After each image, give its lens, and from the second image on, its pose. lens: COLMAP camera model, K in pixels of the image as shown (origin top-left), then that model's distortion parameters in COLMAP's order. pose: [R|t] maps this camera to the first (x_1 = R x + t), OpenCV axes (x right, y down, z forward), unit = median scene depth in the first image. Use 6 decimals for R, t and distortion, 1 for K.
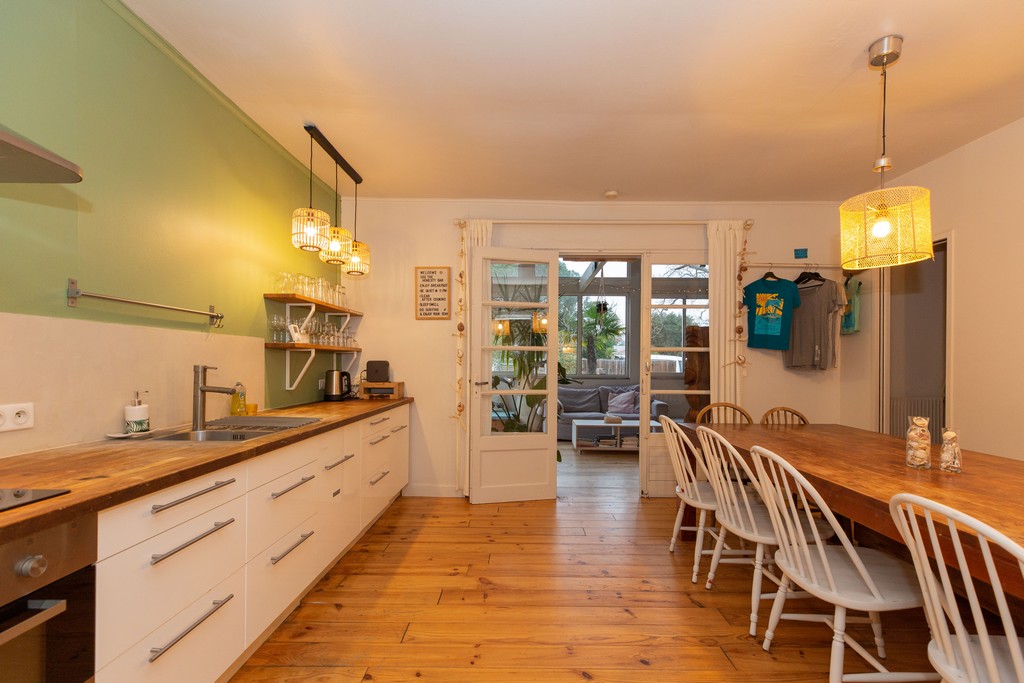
lens RADIAL K [[474.2, 0, 511.5], [0, 474.2, 369.1], [0, 0, 1]] dist [0.004540, 0.001396]
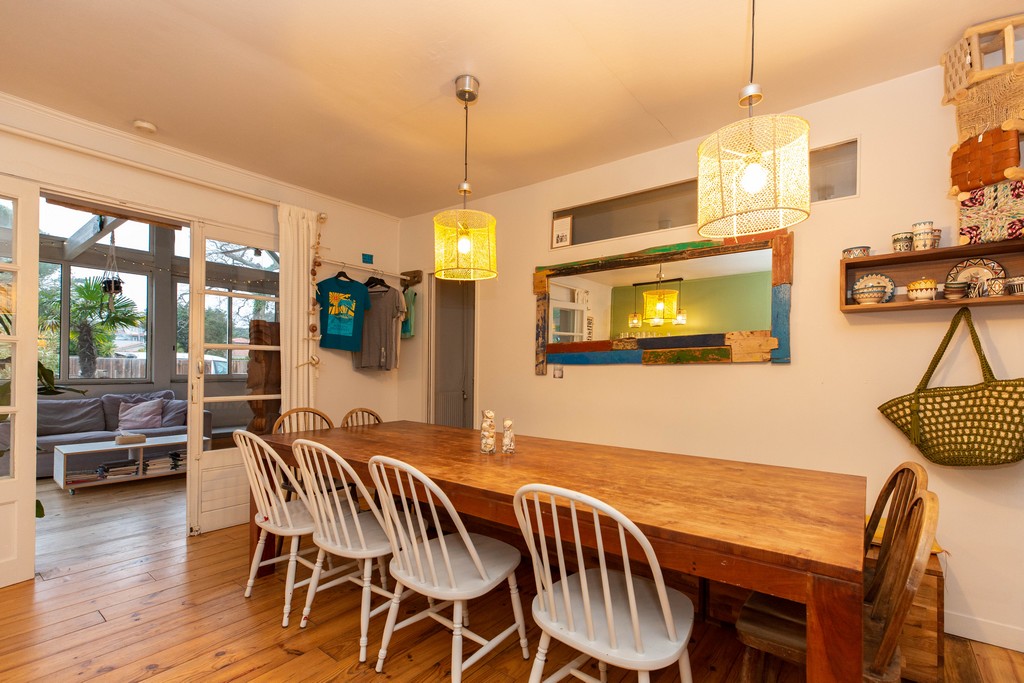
lens RADIAL K [[474.2, 0, 511.5], [0, 474.2, 369.1], [0, 0, 1]] dist [0.004540, 0.001396]
pose [[0.608515, -0.003729, 0.793534, -0.025191], [0.004337, 0.999990, 0.001374, -0.001969], [-0.793531, 0.002606, 0.608525, 0.125832]]
